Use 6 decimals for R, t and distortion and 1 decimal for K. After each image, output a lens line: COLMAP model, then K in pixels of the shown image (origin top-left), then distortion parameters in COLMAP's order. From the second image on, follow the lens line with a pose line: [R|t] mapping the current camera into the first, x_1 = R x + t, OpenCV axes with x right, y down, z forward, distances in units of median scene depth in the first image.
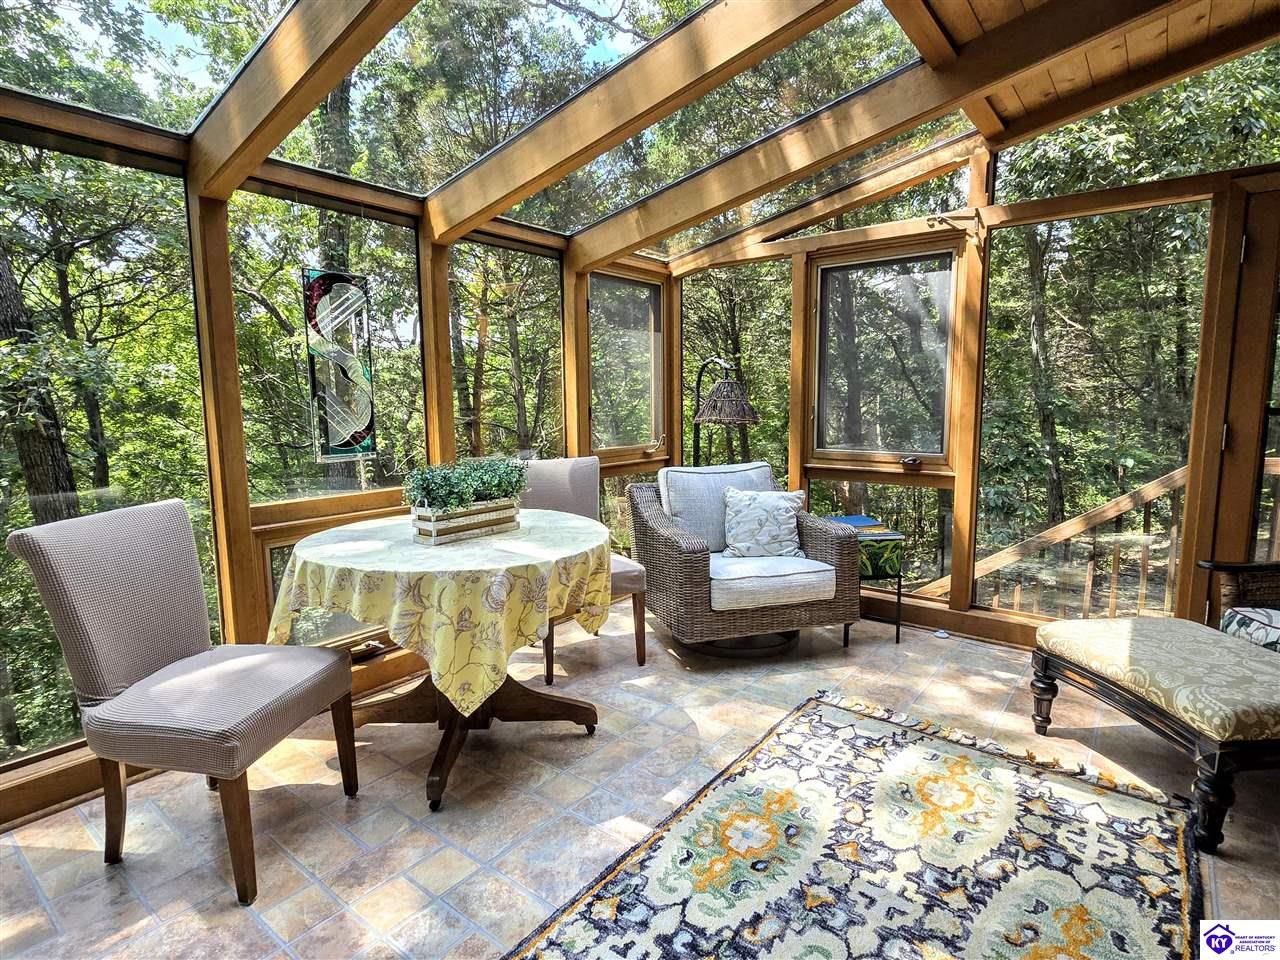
lens RADIAL K [[675.4, 0, 634.3], [0, 675.4, 479.6], [0, 0, 1]] dist [-0.001577, -0.000724]
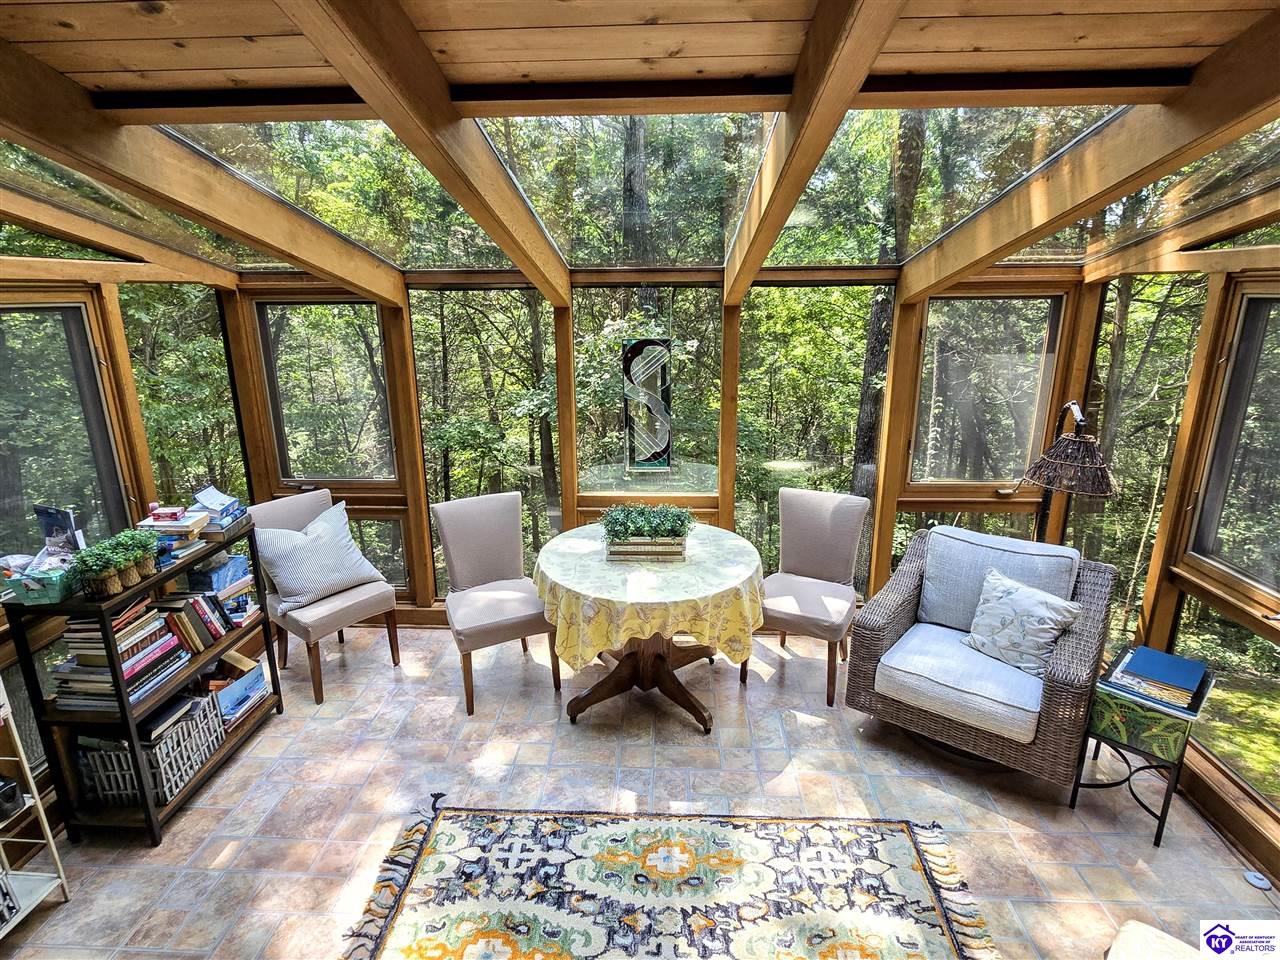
lens RADIAL K [[675.4, 0, 630.9], [0, 675.4, 480.1], [0, 0, 1]] dist [-0.001577, -0.000724]
pose [[0.581060, 0.220655, -0.783377, 0.835332], [-0.094740, 0.974340, 0.204172, -0.372572], [0.808327, -0.044419, 0.587055, 0.188042]]
